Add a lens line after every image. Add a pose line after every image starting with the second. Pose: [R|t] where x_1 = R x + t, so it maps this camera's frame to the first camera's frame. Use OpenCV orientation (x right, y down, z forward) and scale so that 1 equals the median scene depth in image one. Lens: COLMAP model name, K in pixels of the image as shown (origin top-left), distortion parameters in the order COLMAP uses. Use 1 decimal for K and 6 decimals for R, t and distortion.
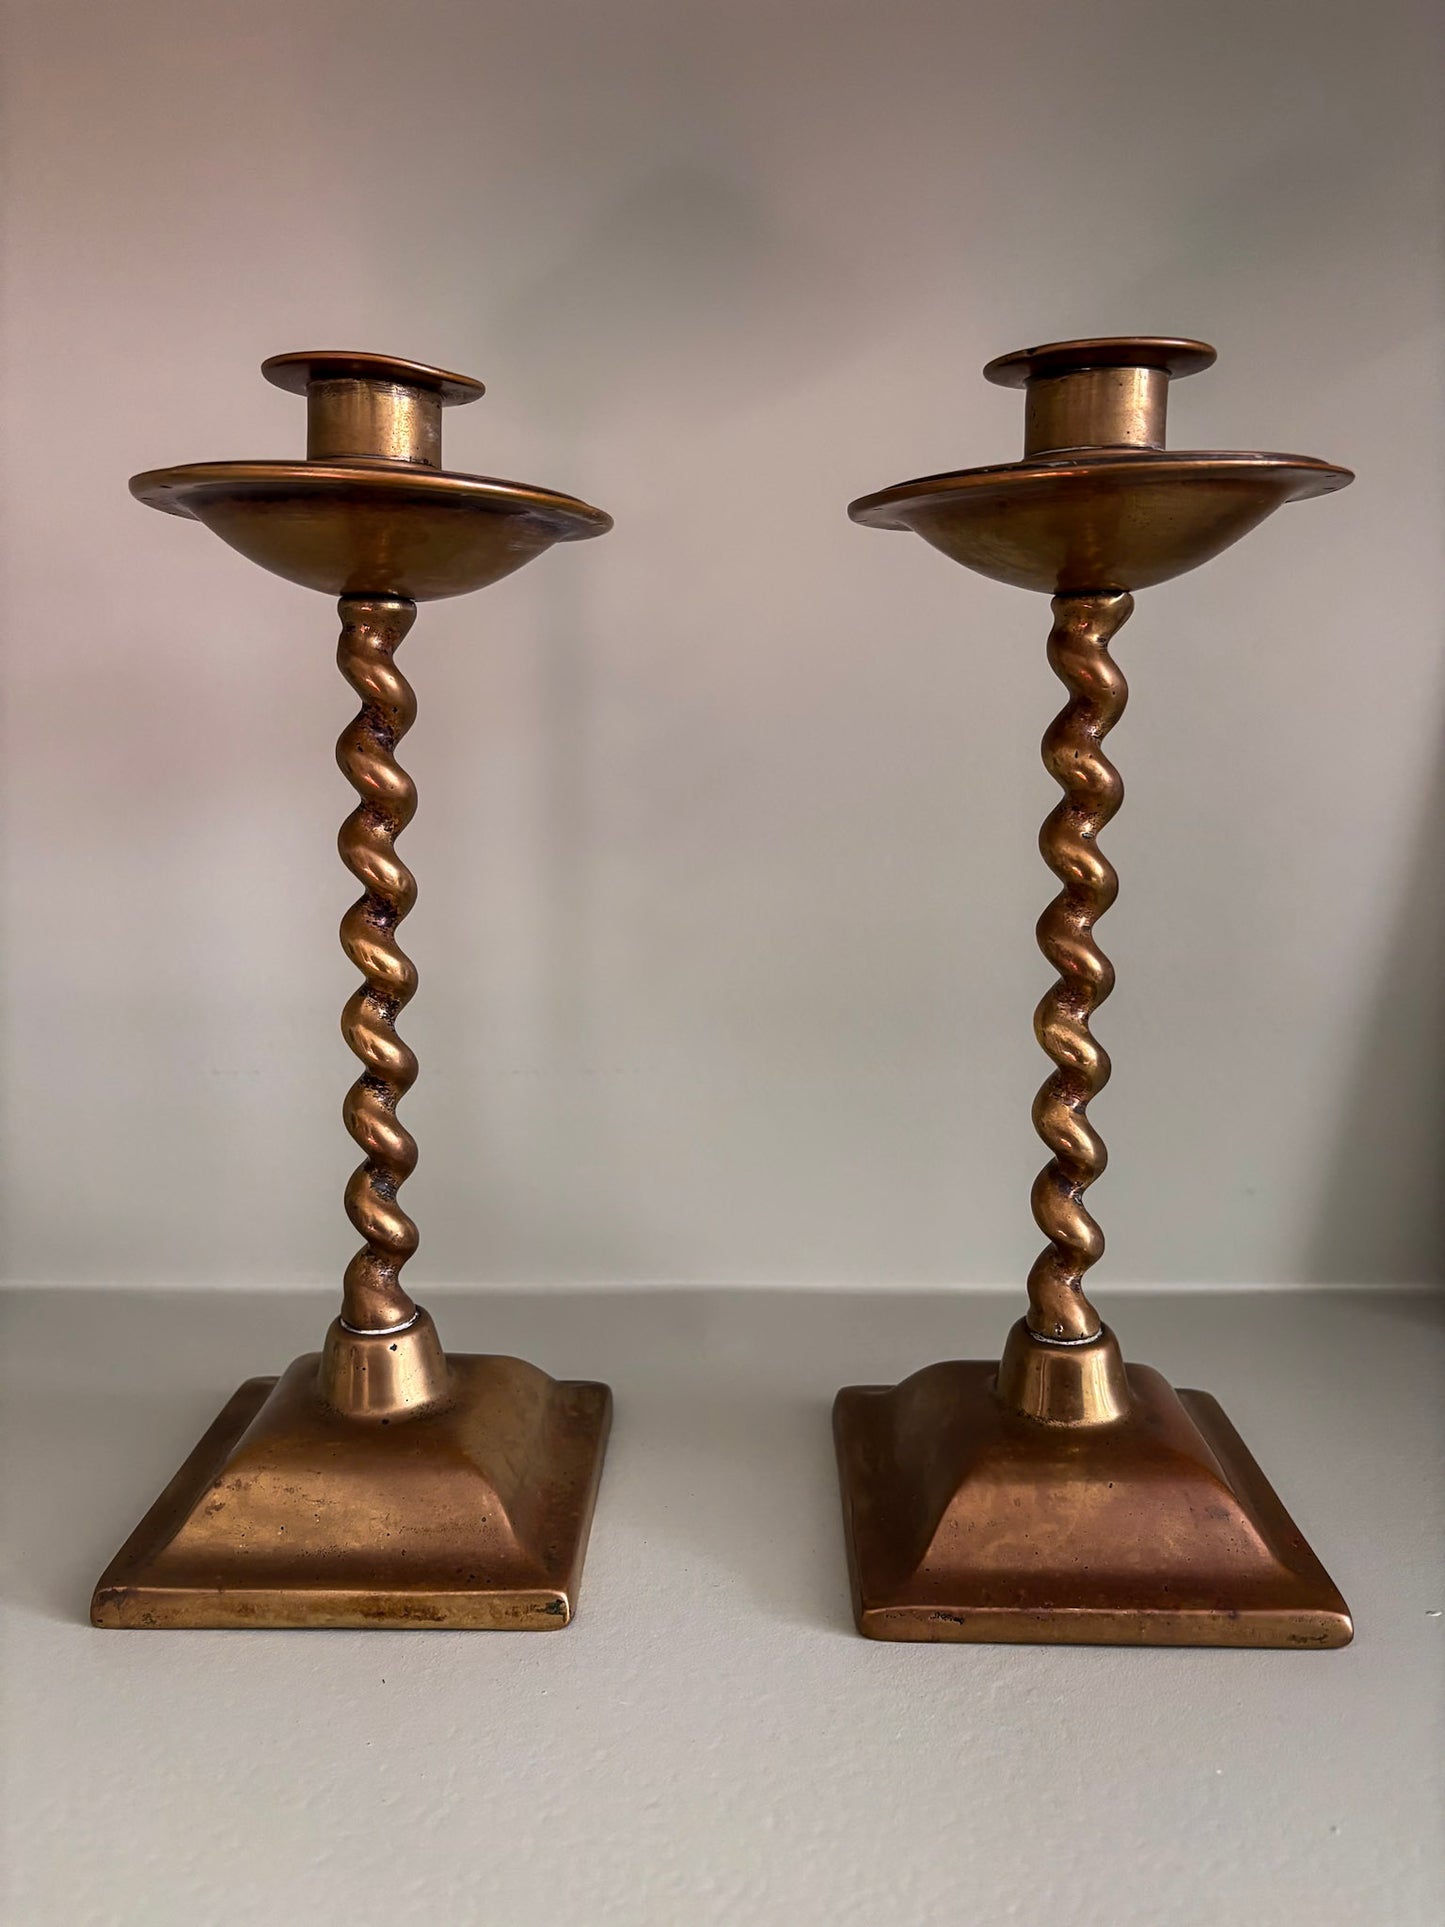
lens RADIAL K [[1495.3, 0, 713.6], [0, 1495.3, 973.2], [0, 0, 1]] dist [0.020523, -0.028437]
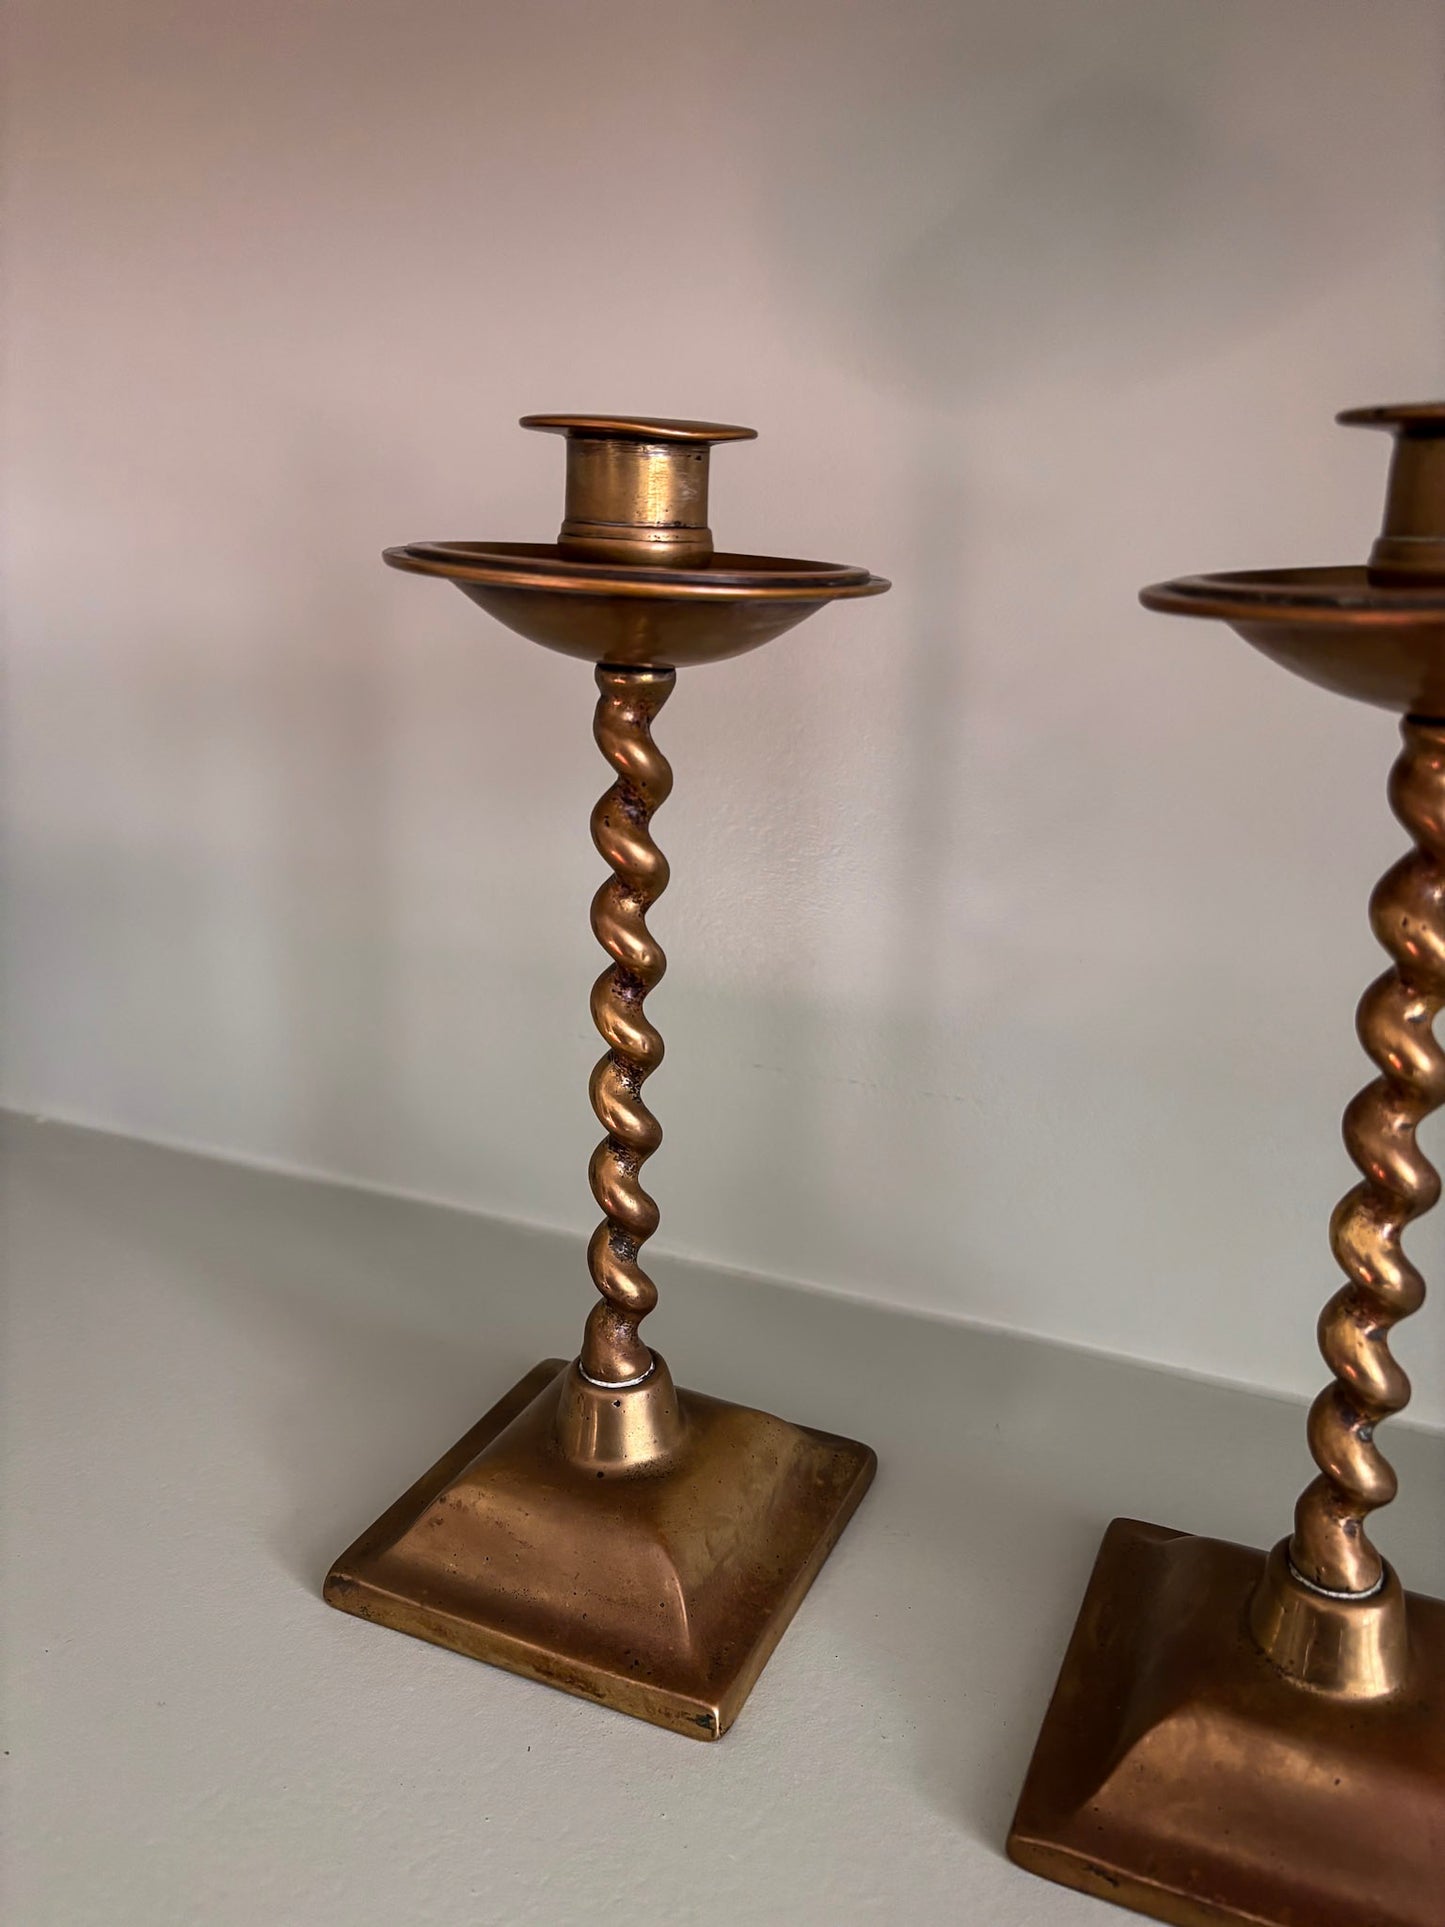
lens RADIAL K [[1495.3, 0, 716.0], [0, 1495.3, 961.1], [0, 0, 1]] dist [0.020523, -0.028437]
pose [[0.920994, 0.125193, -0.368913, 0.195908], [-0.083891, 0.988475, 0.126010, -0.190267], [0.380437, -0.085106, 0.920882, 0.130086]]
